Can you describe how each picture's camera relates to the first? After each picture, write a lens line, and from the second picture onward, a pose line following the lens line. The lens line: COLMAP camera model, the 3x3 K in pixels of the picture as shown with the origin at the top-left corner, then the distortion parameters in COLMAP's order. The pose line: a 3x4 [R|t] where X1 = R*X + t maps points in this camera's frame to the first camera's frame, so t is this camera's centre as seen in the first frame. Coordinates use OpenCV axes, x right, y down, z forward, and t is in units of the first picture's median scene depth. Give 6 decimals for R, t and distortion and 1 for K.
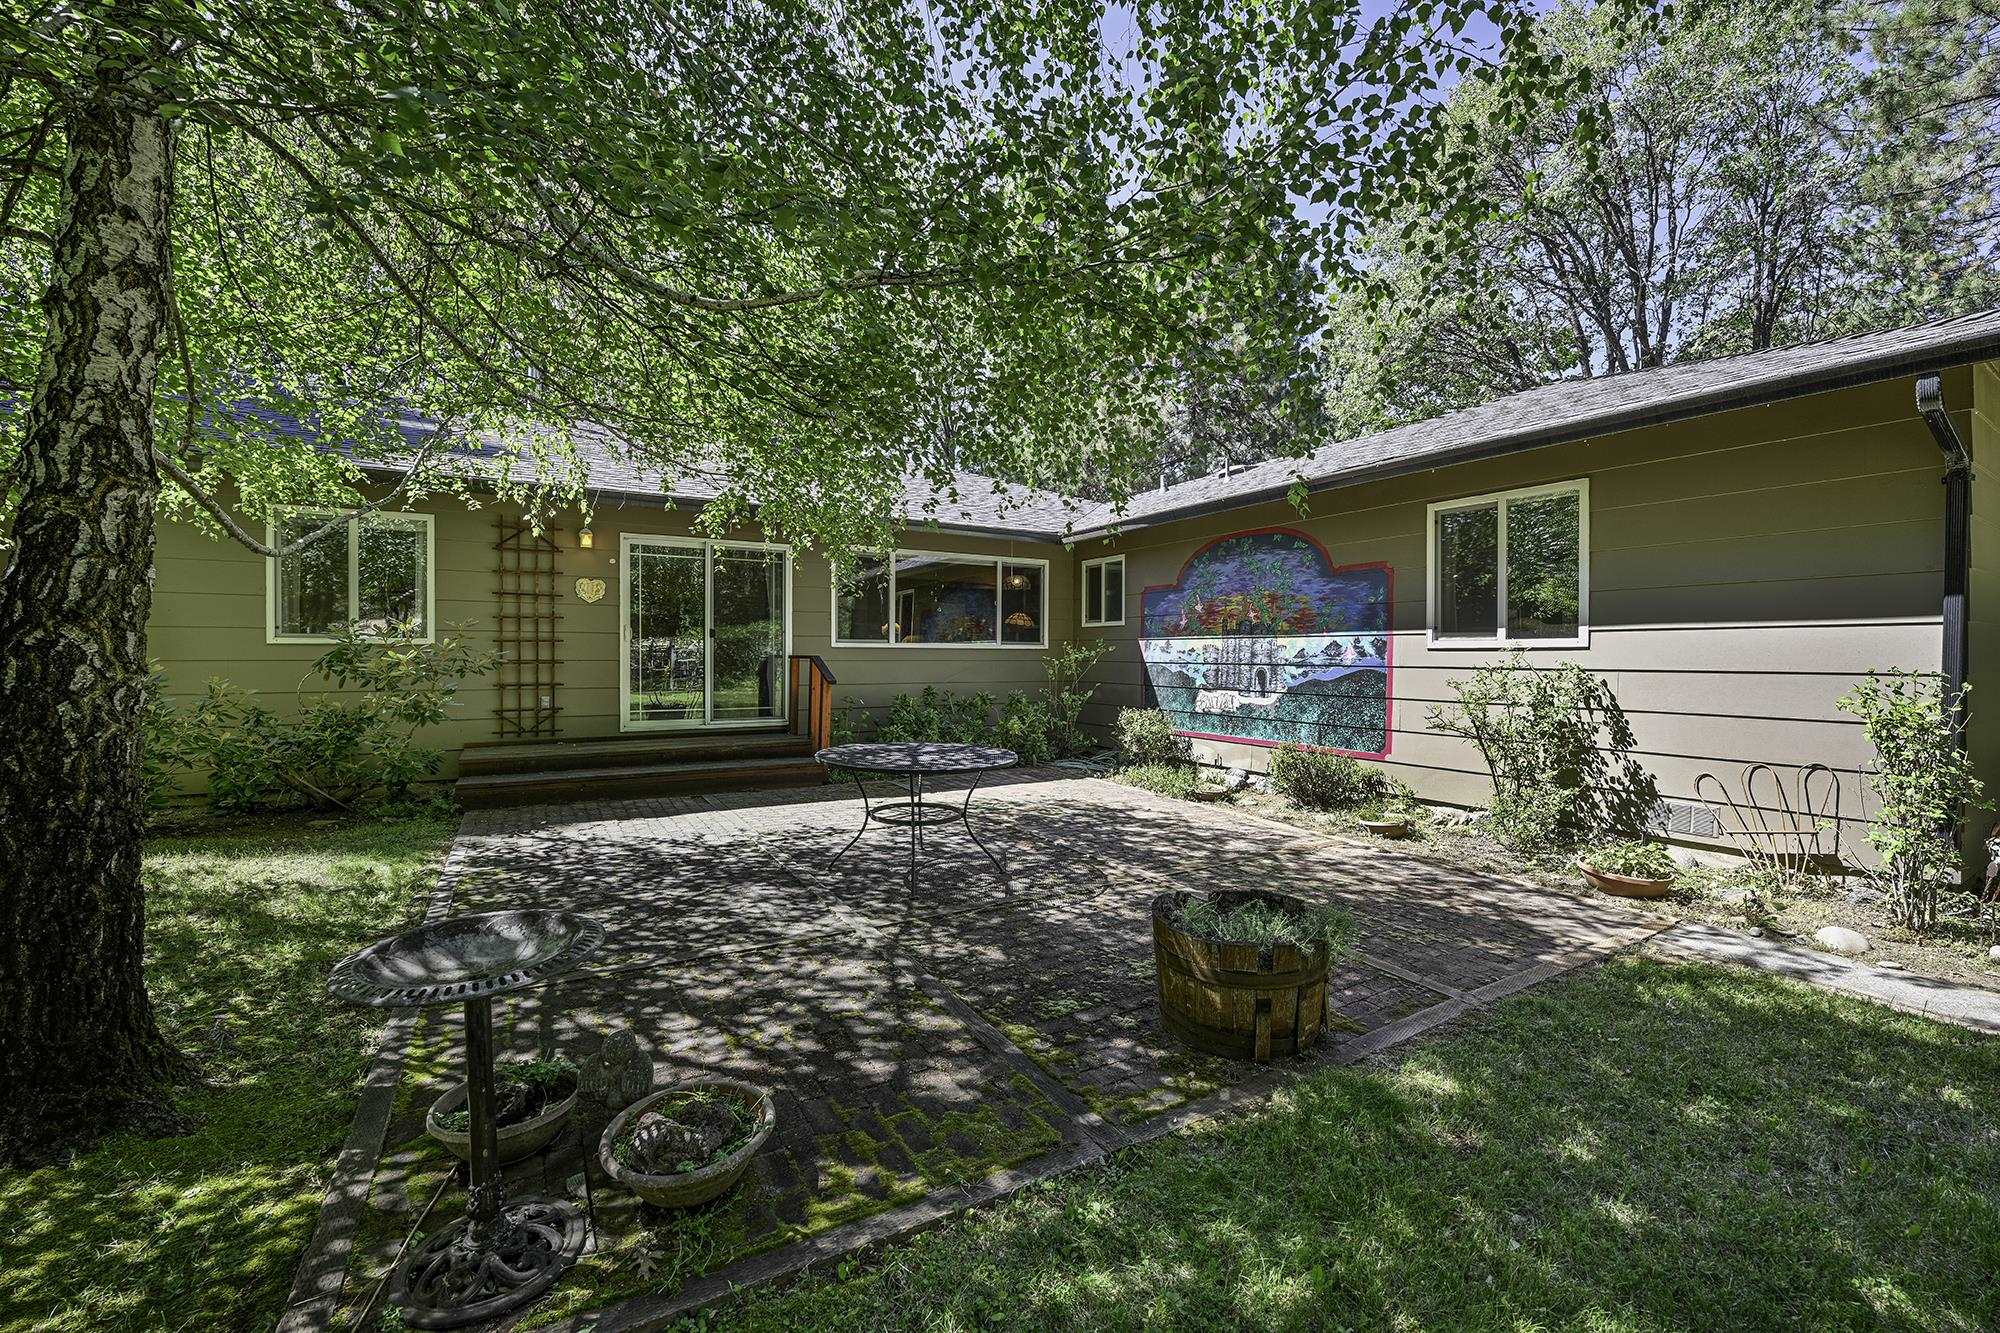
lens RADIAL K [[822.1, 0, 985.6], [0, 822.1, 663.4], [0, 0, 1]] dist [0.001626, -0.000237]
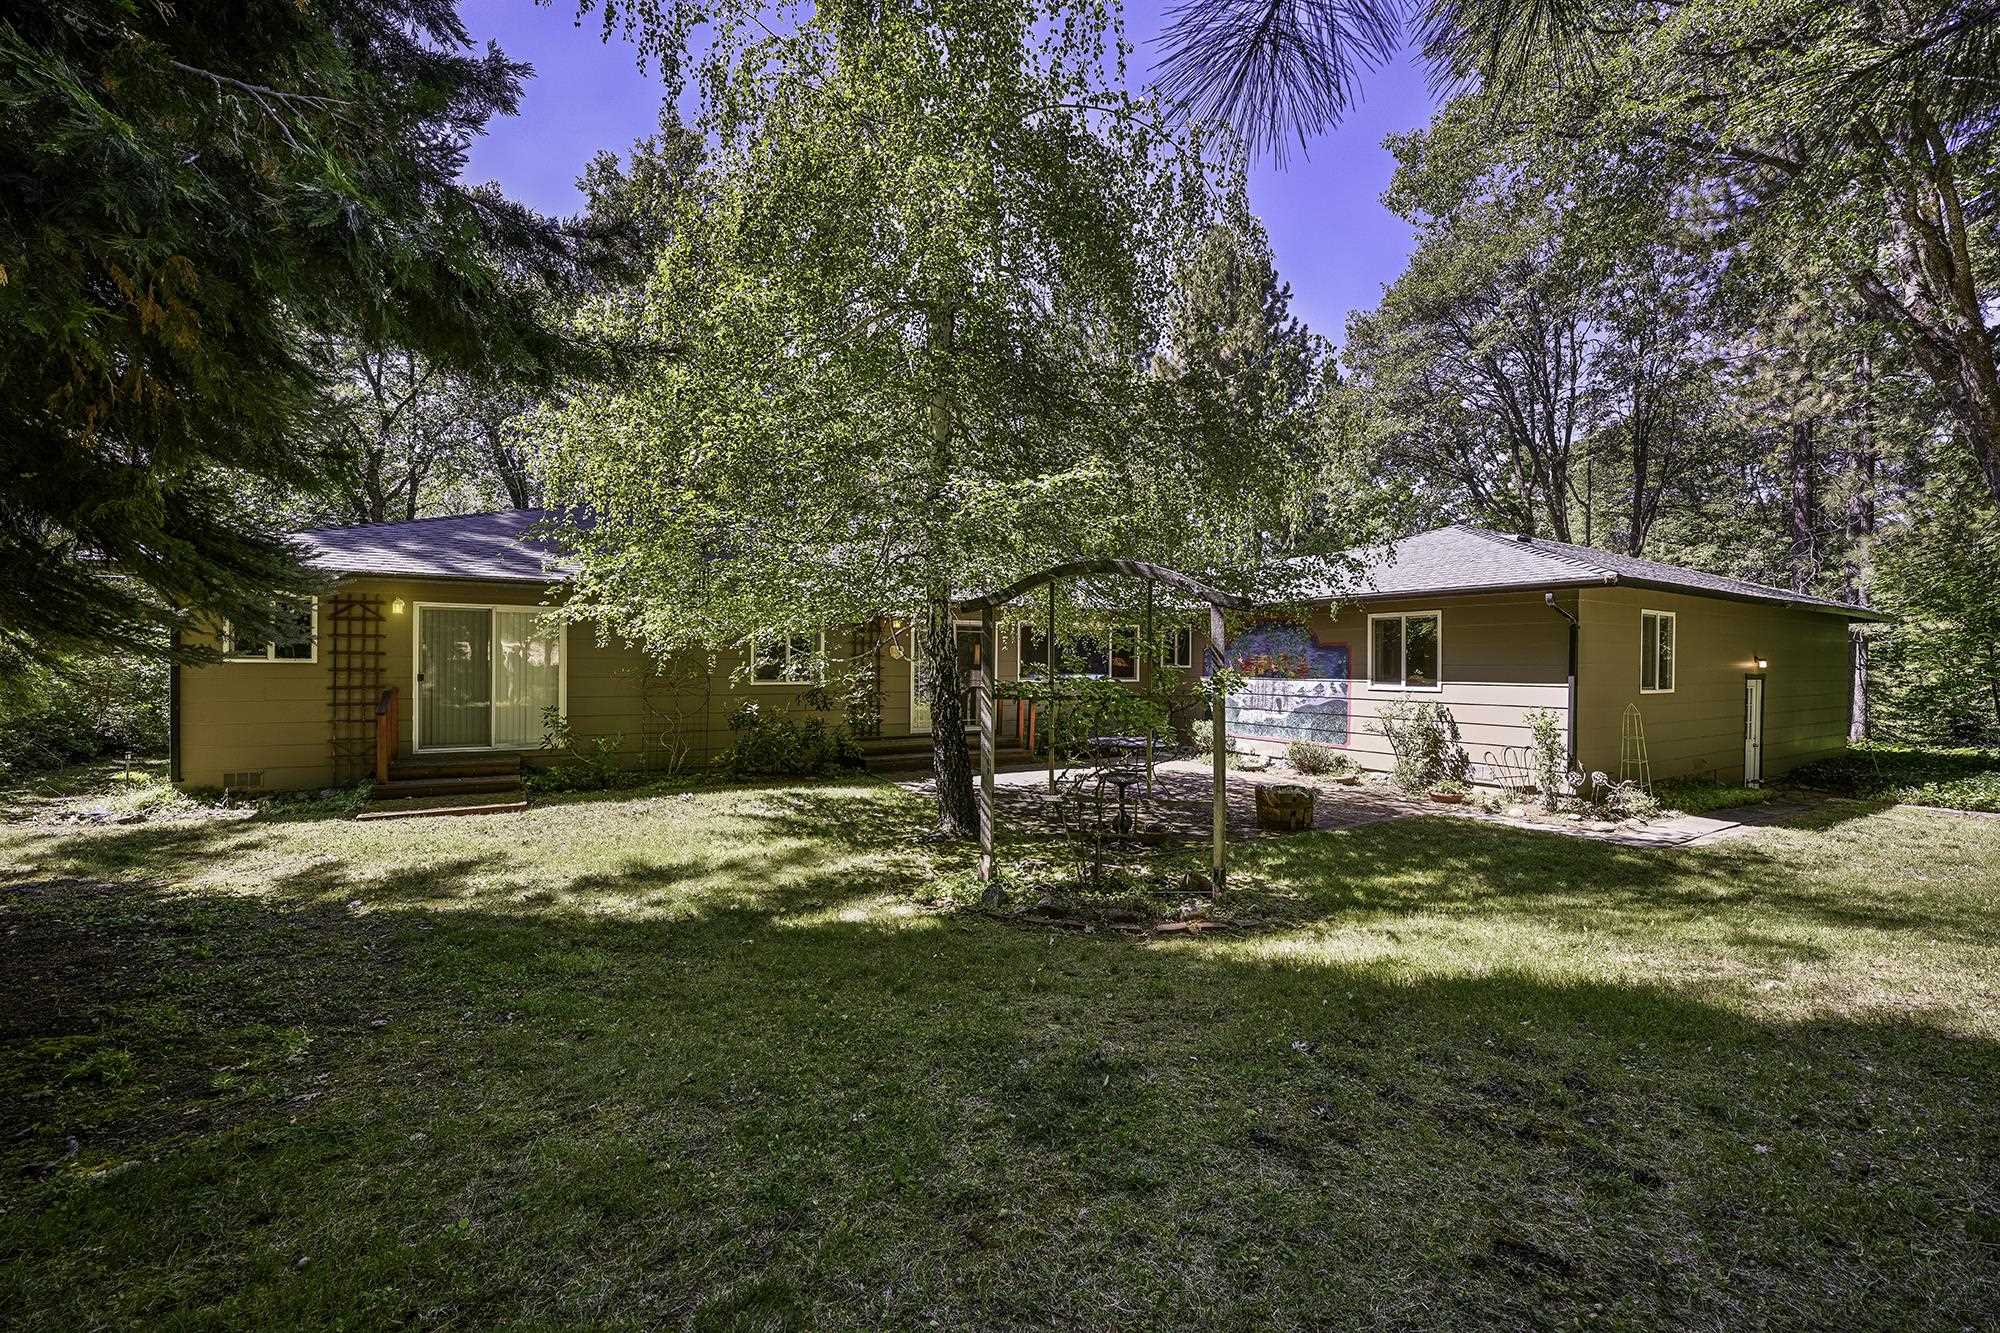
lens RADIAL K [[822.1, 0, 985.6], [0, 822.1, 663.4], [0, 0, 1]] dist [0.001626, -0.000237]
pose [[0.999986, 0.001892, 0.005036, -0.404113], [-0.001846, 0.999956, -0.009144, -0.067103], [-0.005053, 0.009135, 0.999946, -1.015329]]
